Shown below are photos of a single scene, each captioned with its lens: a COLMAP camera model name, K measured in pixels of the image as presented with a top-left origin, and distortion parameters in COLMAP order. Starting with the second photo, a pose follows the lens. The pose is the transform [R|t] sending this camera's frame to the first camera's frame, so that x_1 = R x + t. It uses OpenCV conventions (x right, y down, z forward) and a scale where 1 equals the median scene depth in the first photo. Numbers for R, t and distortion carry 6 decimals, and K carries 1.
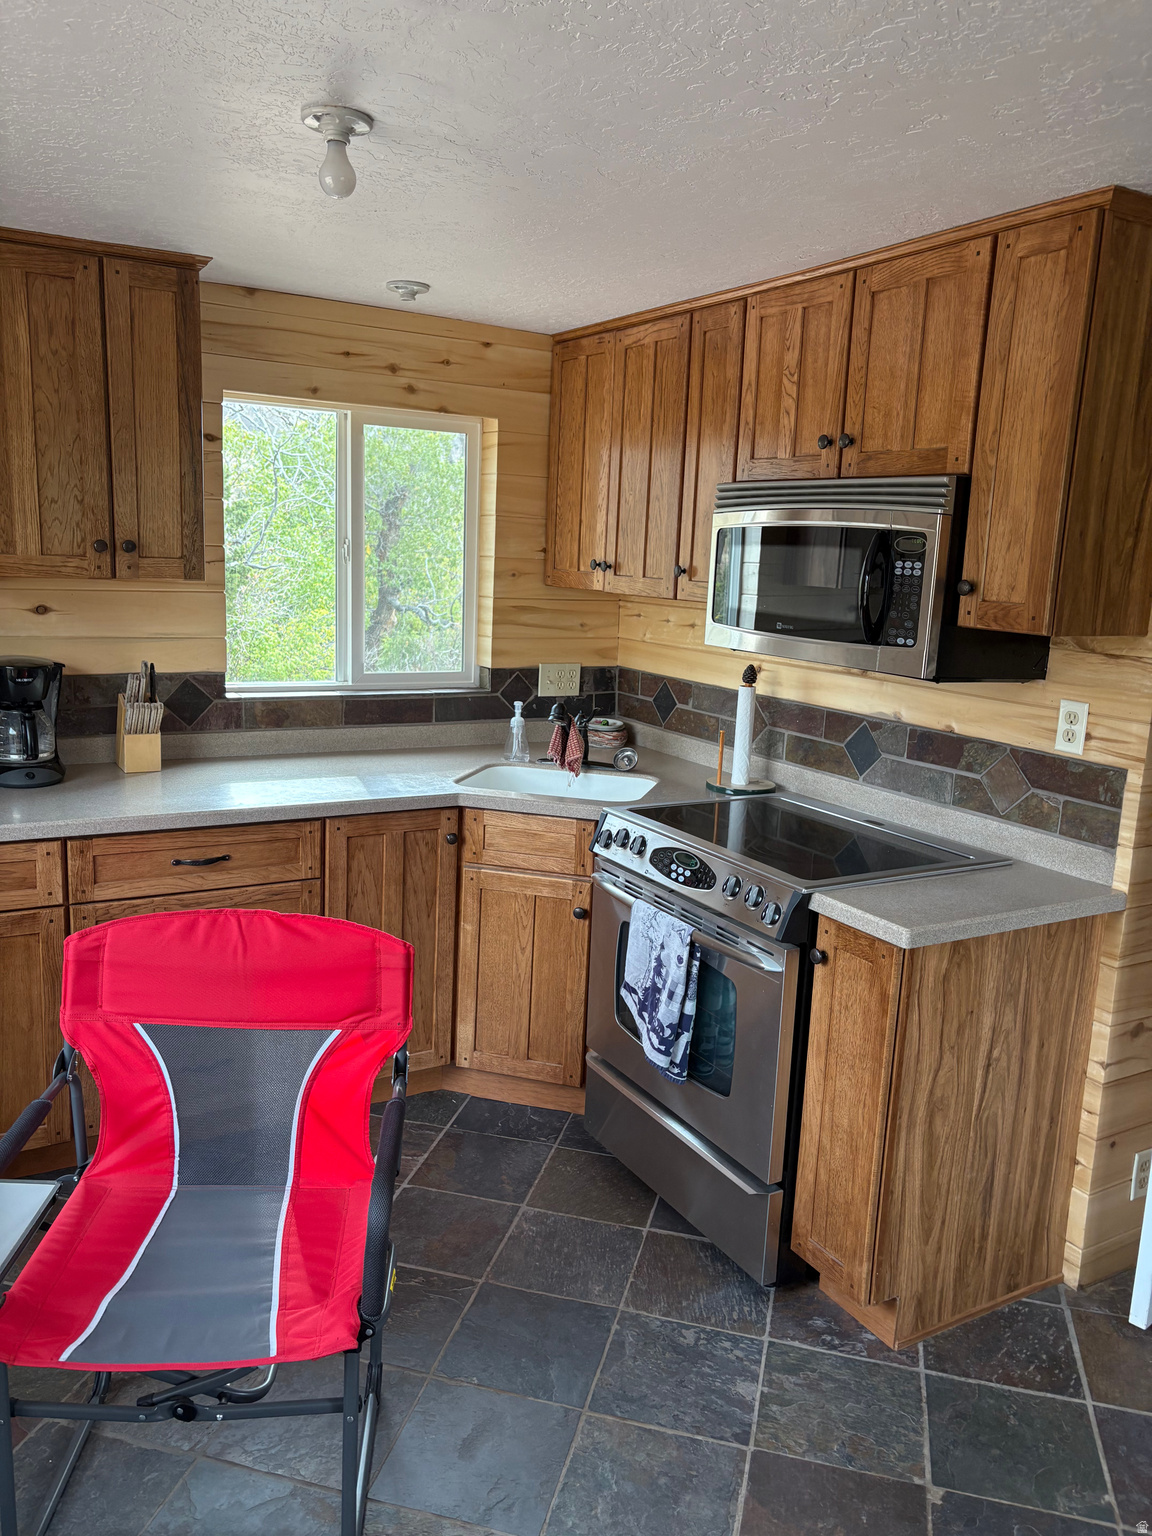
lens RADIAL K [[1165.8, 0, 567.7], [0, 1165.8, 774.4], [0, 0, 1]] dist [0.036091, -0.030489]
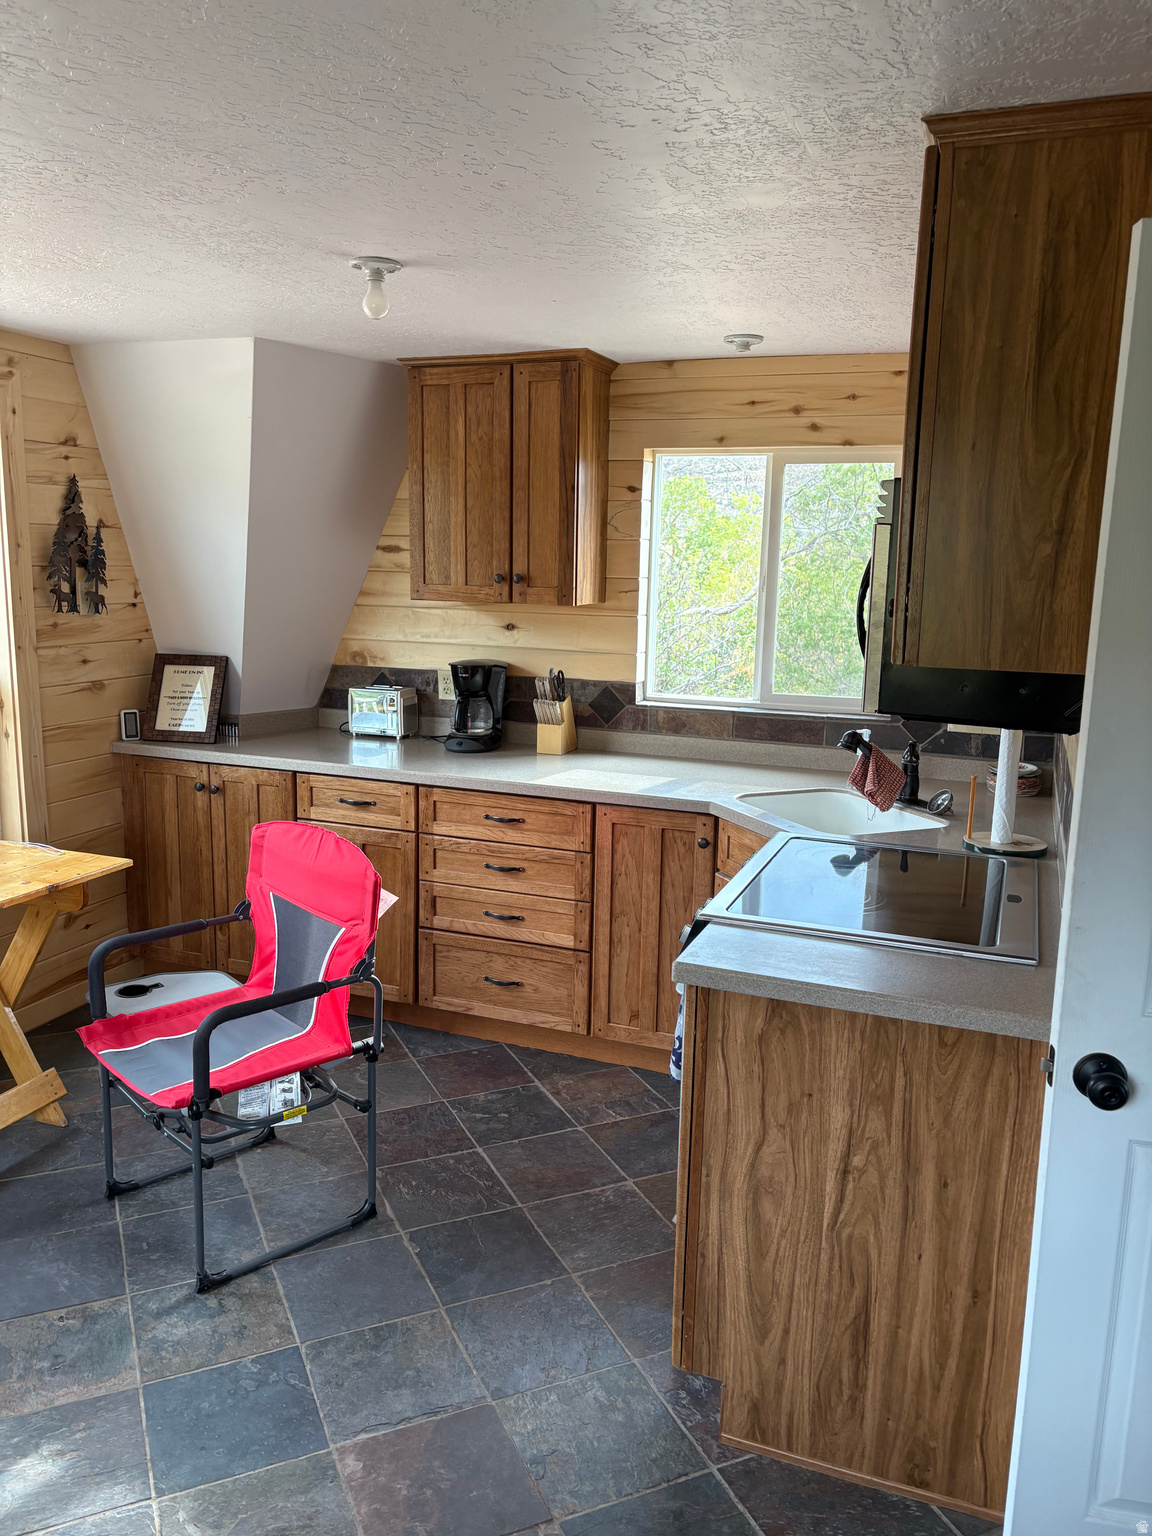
lens RADIAL K [[1157.1, 0, 577.5], [0, 1157.1, 770.0], [0, 0, 1]] dist [0.091498, -0.125863]
pose [[0.630396, 0.114537, -0.767777, 0.727617], [-0.145571, 0.988951, 0.028008, -0.028345], [0.762502, 0.094110, 0.640105, 0.244715]]
